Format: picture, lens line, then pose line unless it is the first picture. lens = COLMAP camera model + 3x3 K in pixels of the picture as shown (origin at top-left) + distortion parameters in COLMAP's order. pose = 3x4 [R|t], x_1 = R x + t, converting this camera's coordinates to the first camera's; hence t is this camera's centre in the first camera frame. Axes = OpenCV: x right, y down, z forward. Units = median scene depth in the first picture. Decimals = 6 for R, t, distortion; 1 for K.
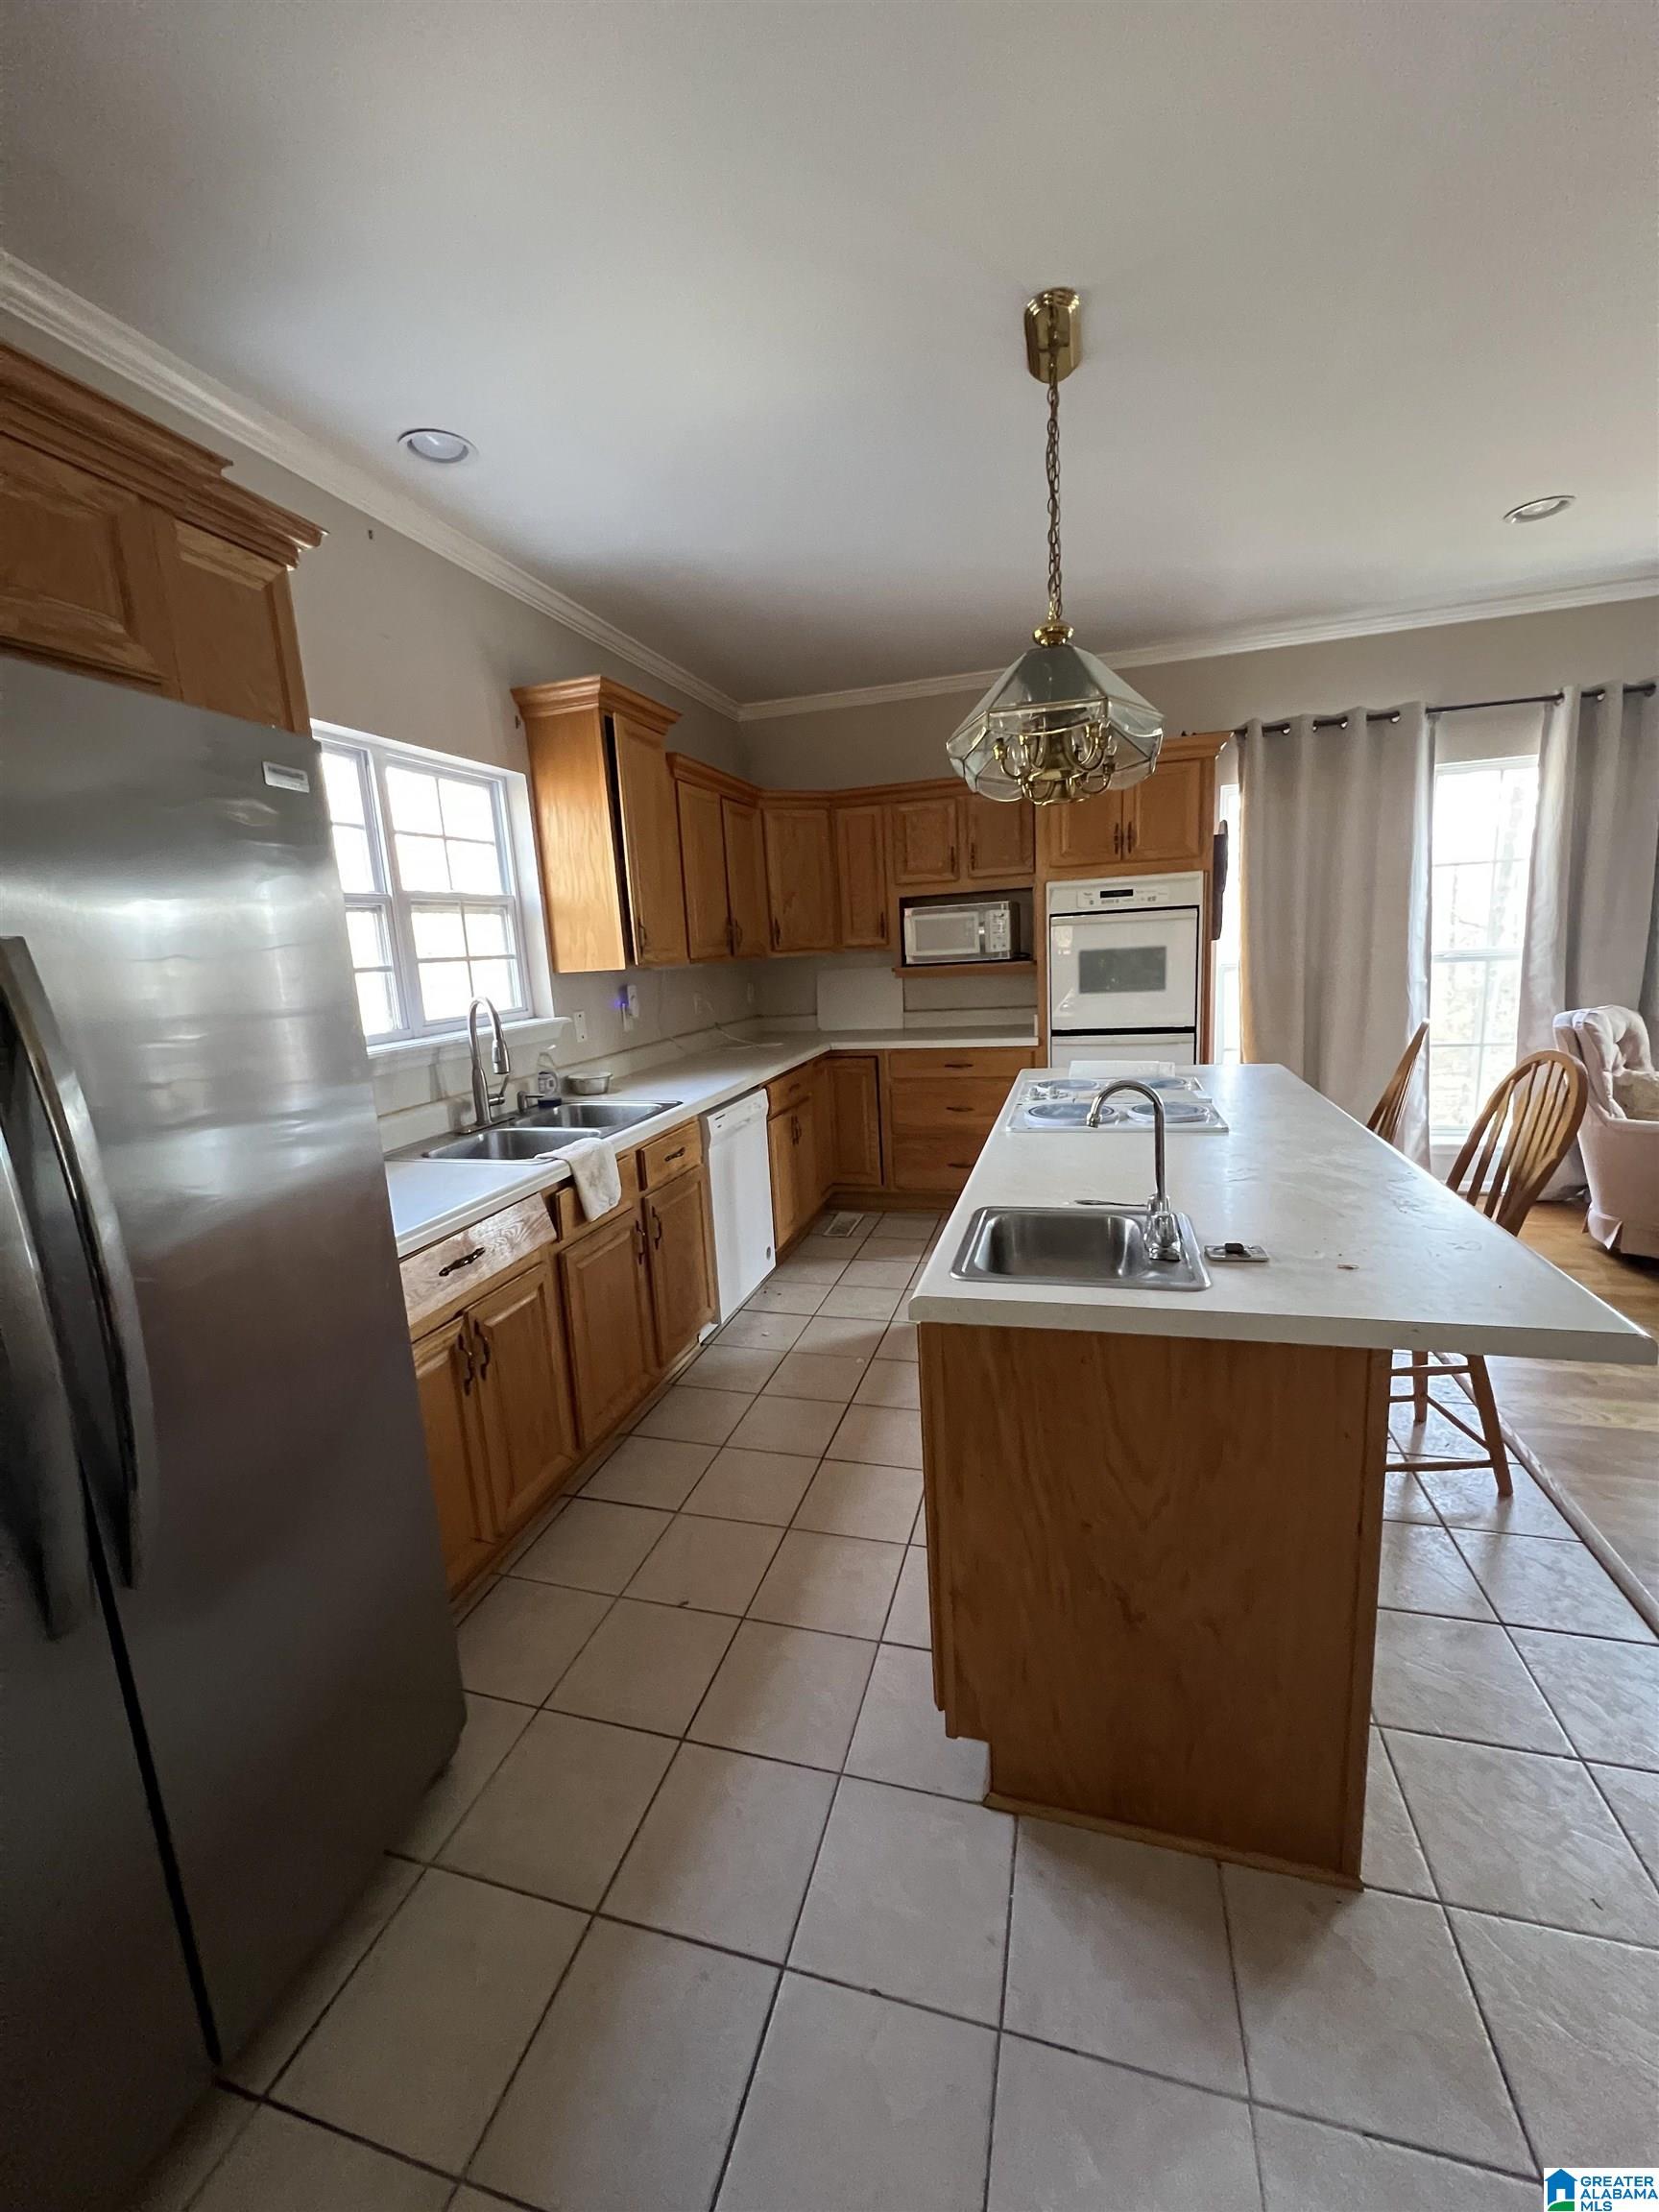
lens RADIAL K [[887.1, 0, 837.9], [0, 887.1, 1101.8], [0, 0, 1]] dist [0.002232, 0.000234]
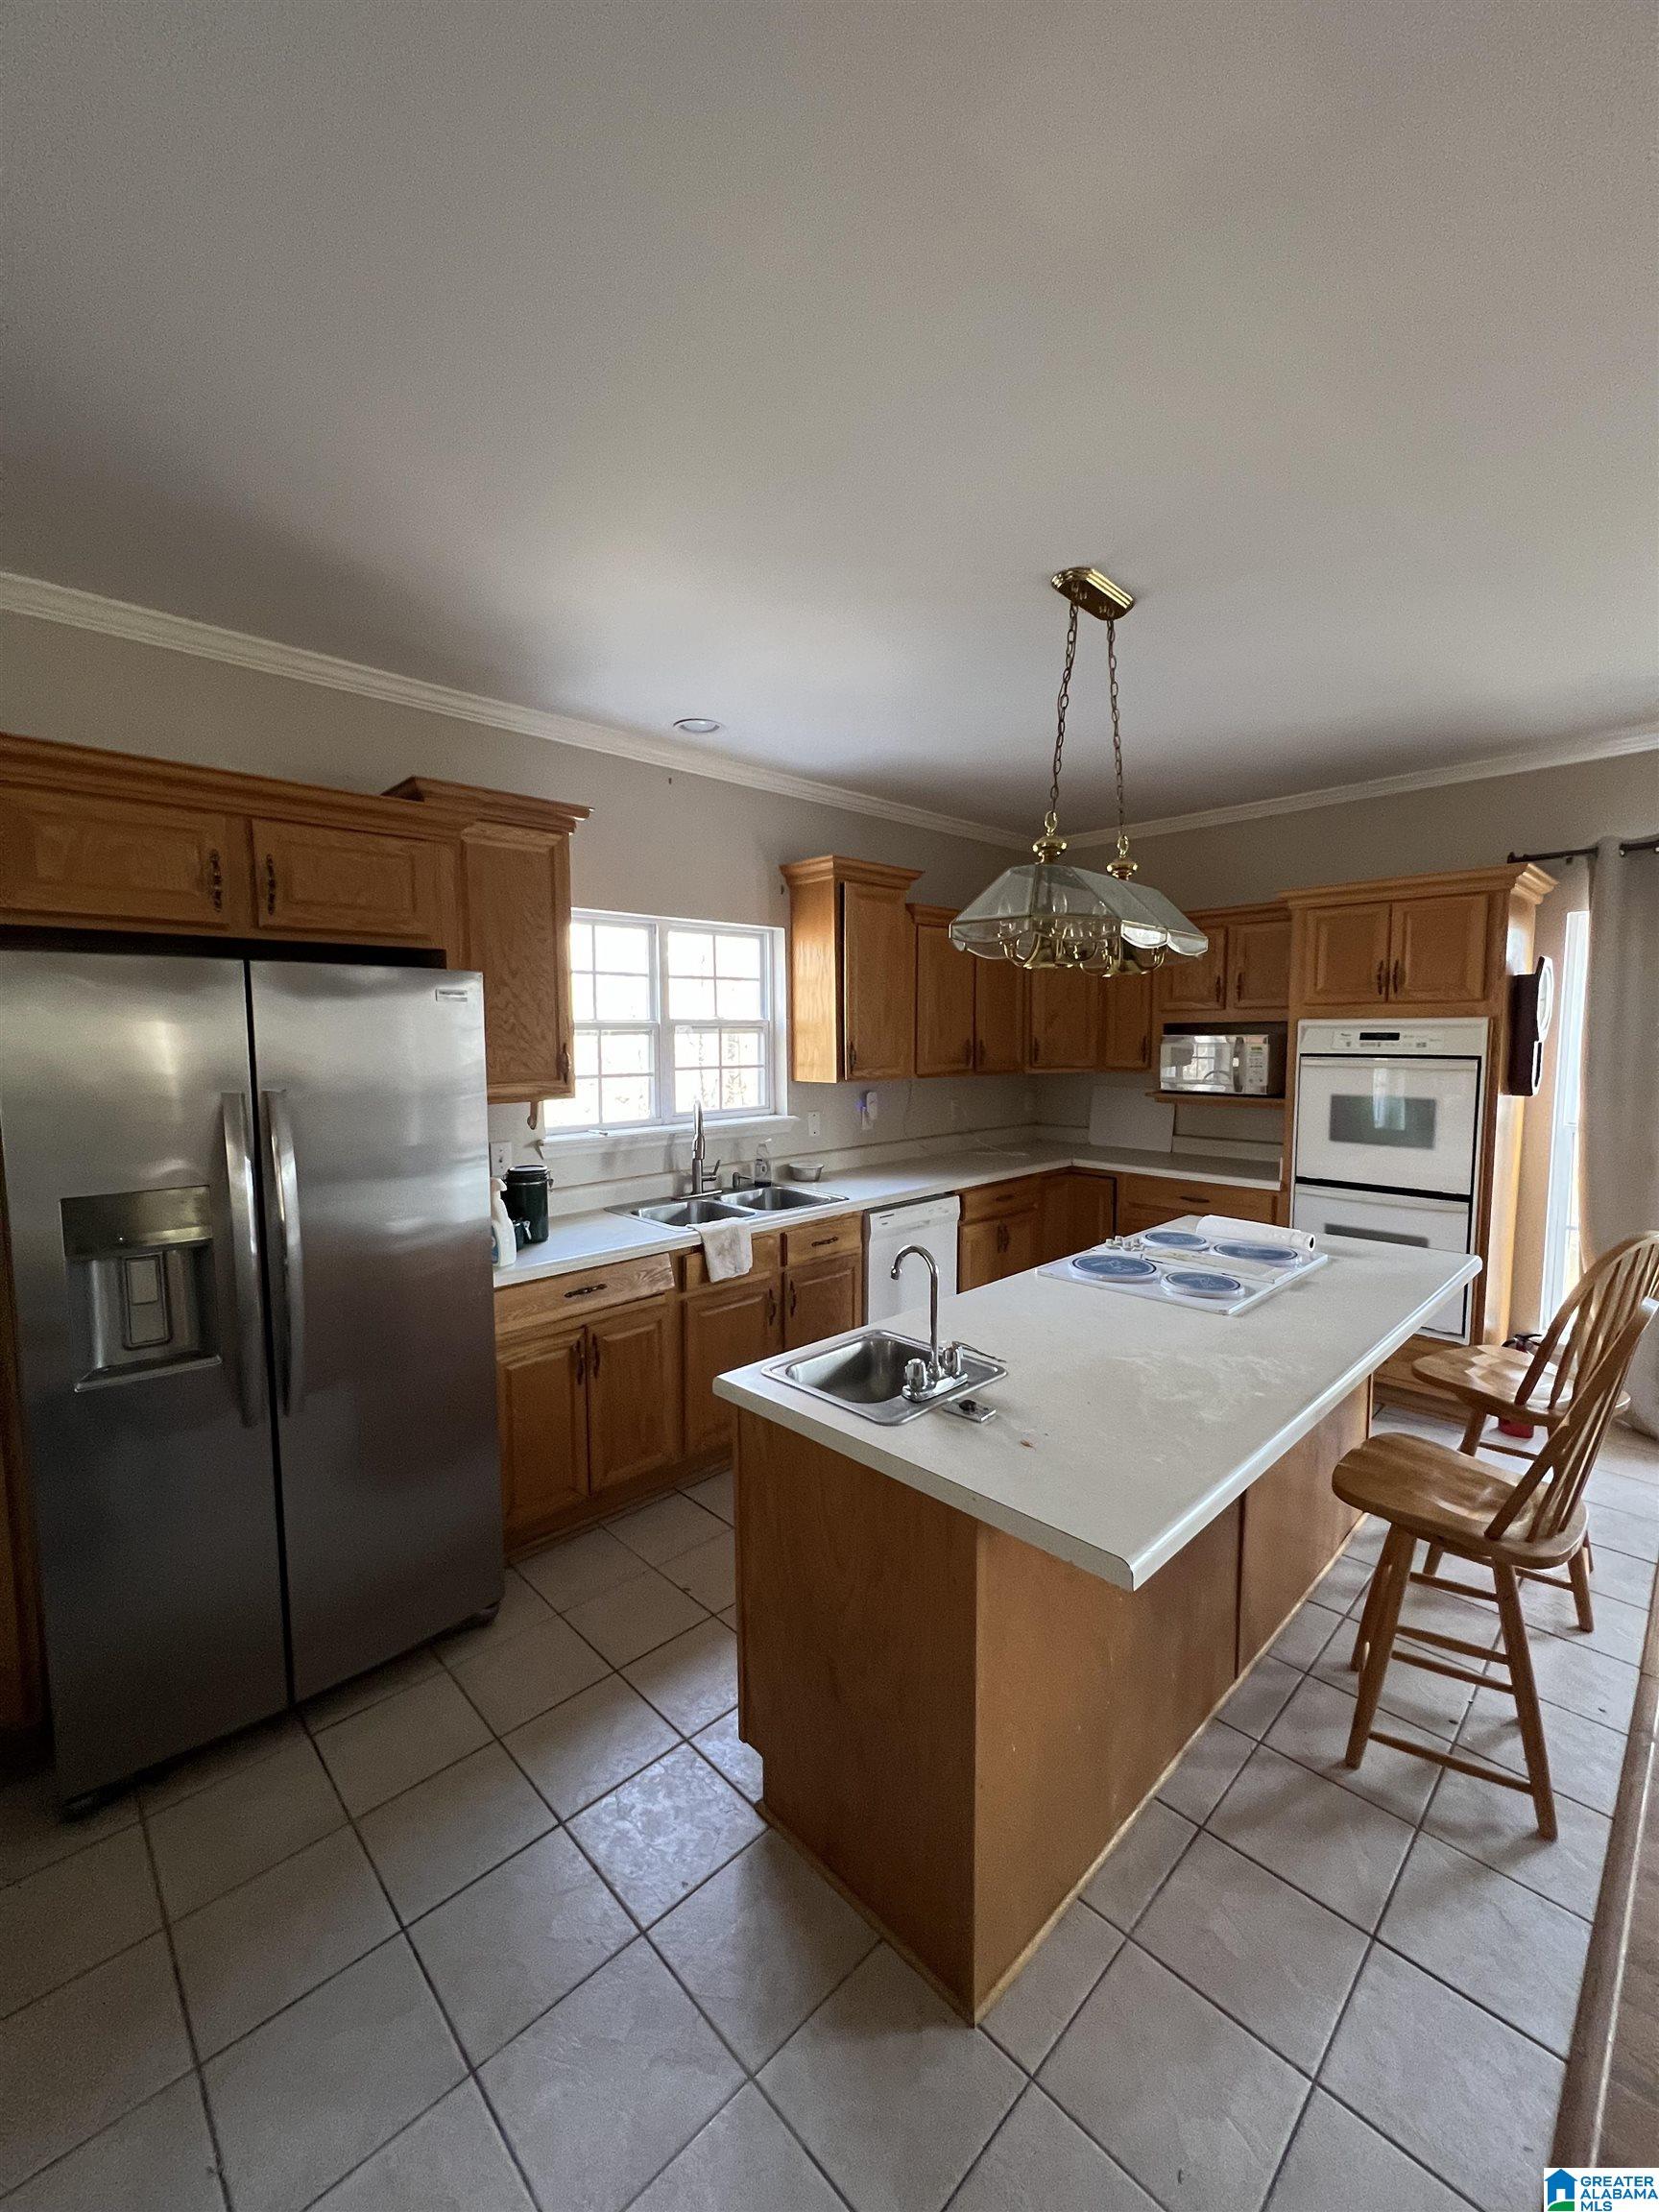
lens RADIAL K [[887.1, 0, 825.8], [0, 887.1, 1101.2], [0, 0, 1]] dist [0.002232, 0.000234]
pose [[0.865134, 0.092317, -0.492971, 0.342309], [-0.133306, 0.989884, -0.048573, -0.062040], [0.483500, 0.107738, 0.868689, -0.060963]]
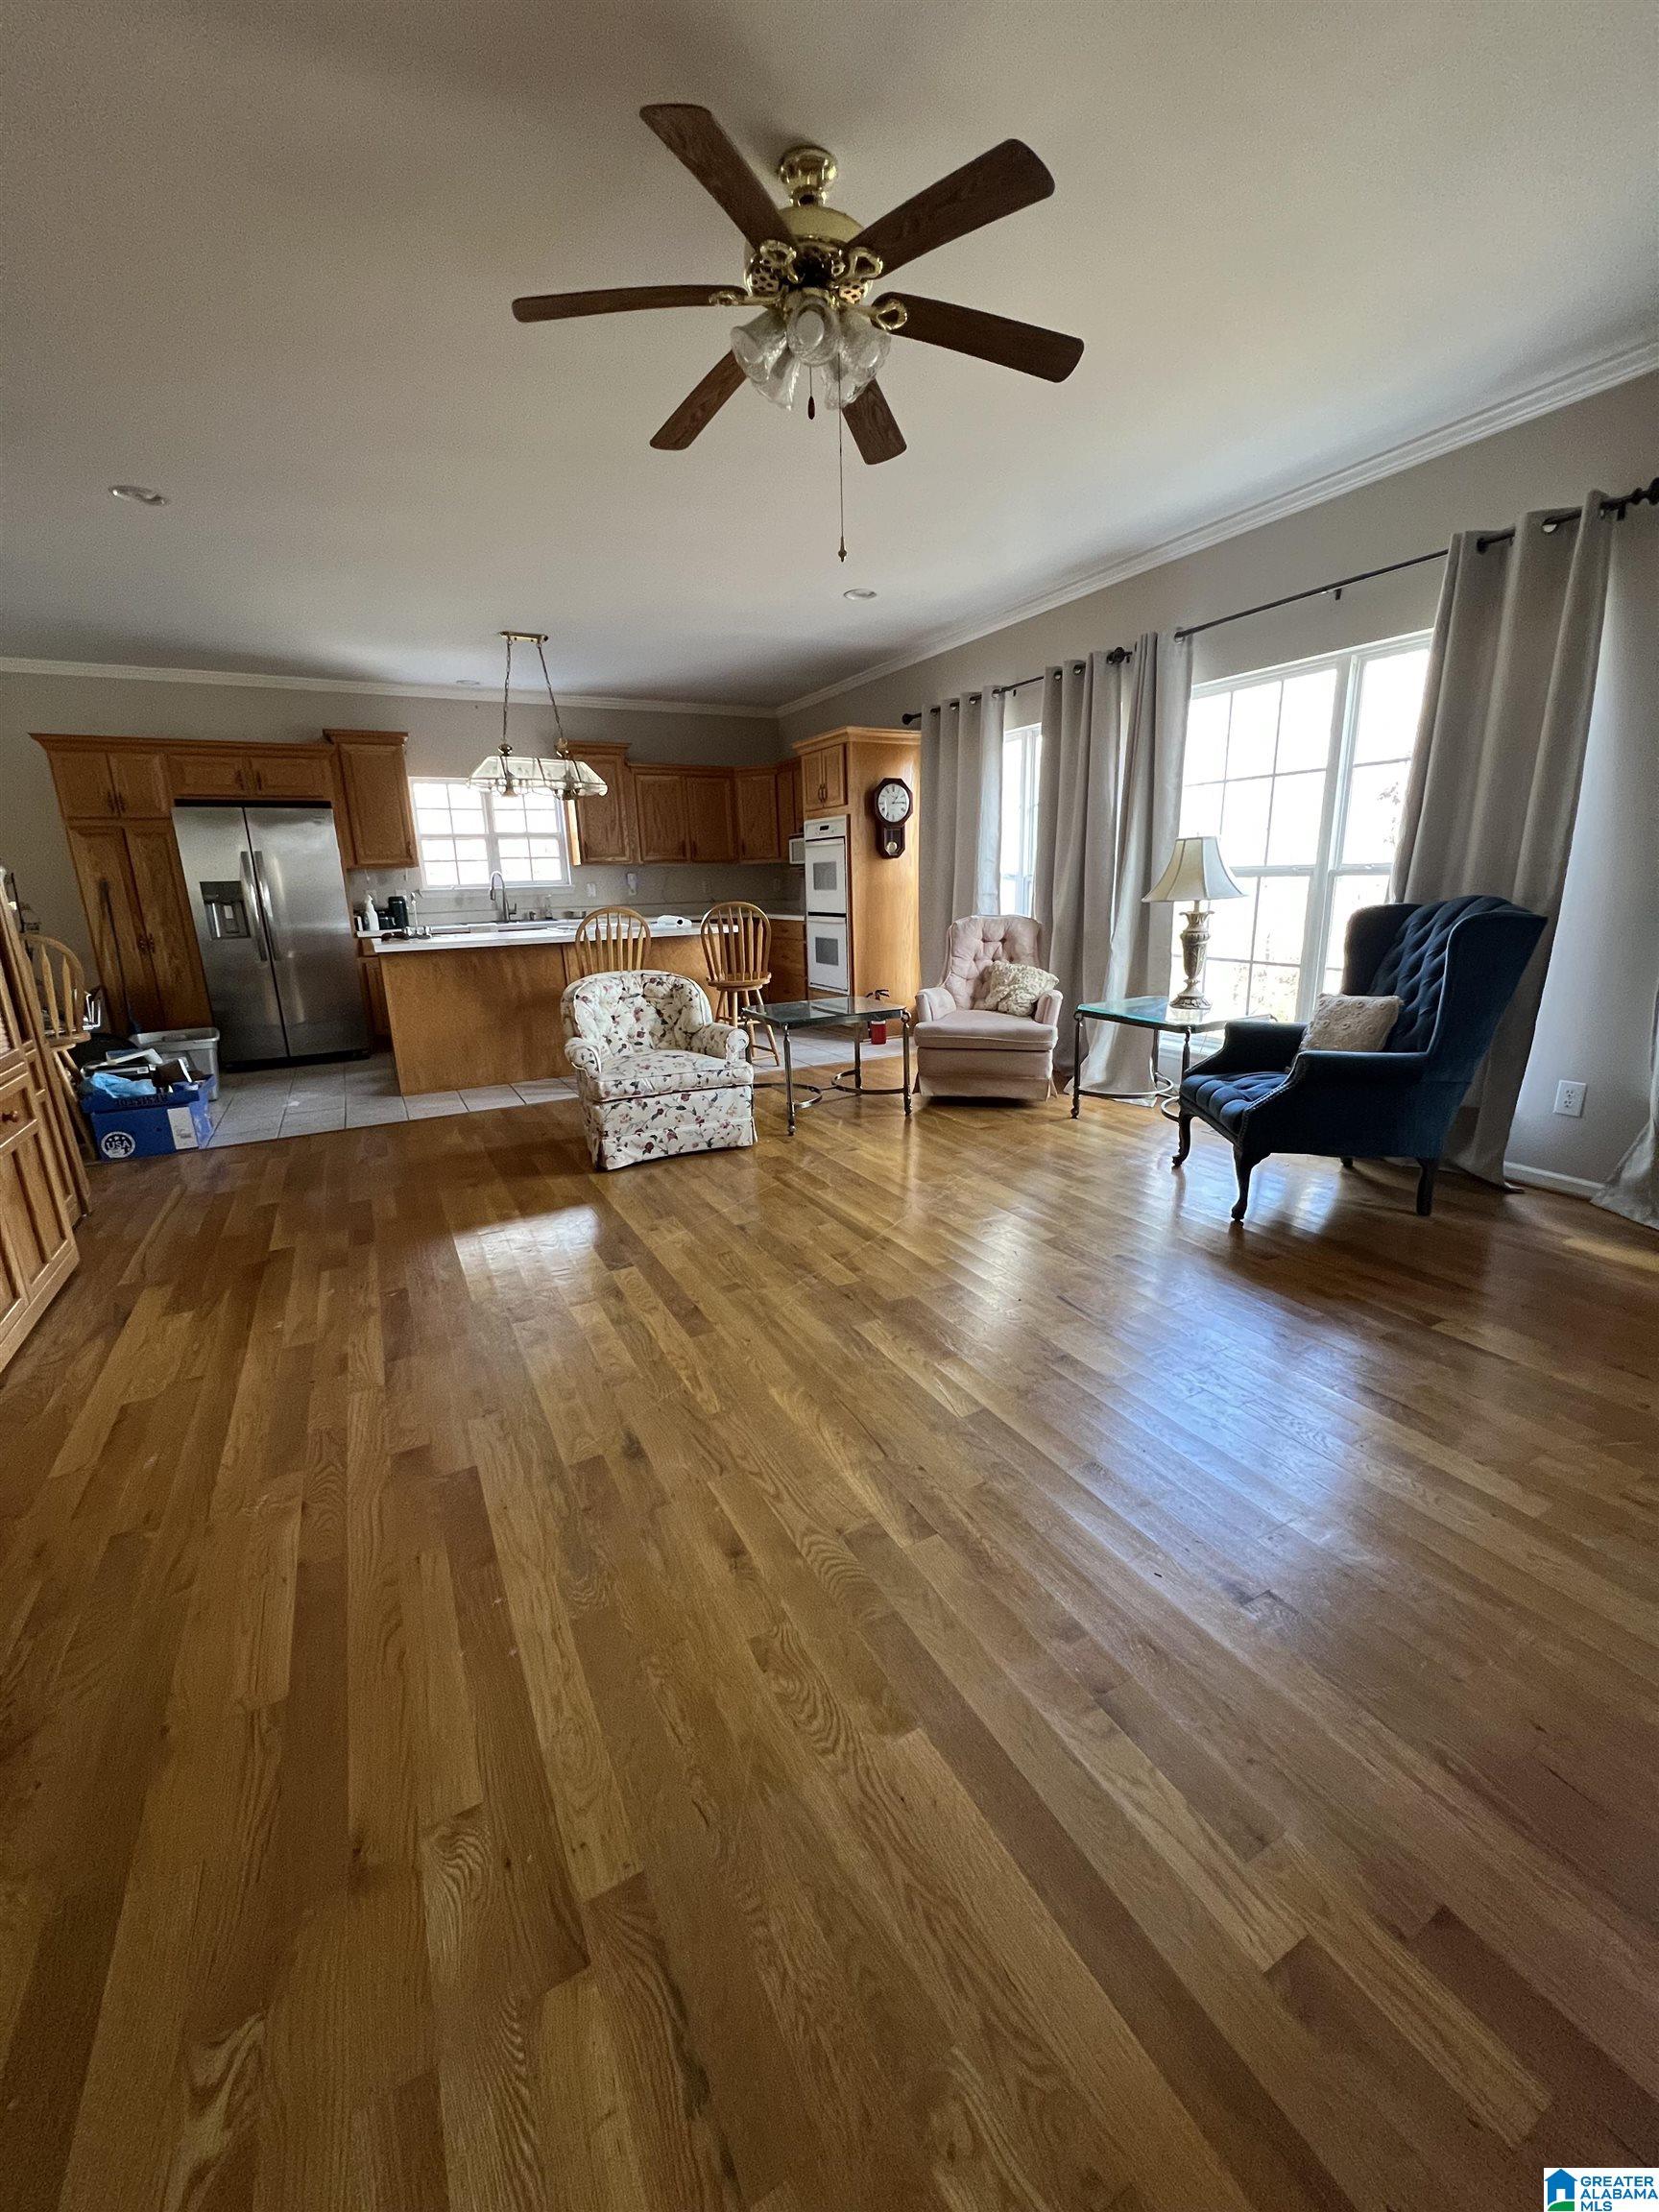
lens RADIAL K [[887.1, 0, 825.6], [0, 887.1, 1102.0], [0, 0, 1]] dist [0.002232, 0.000234]
pose [[0.691875, 0.214275, -0.689489, 1.905225], [-0.142279, 0.976685, 0.160757, -0.005444], [0.707860, -0.013124, 0.706231, -0.196022]]
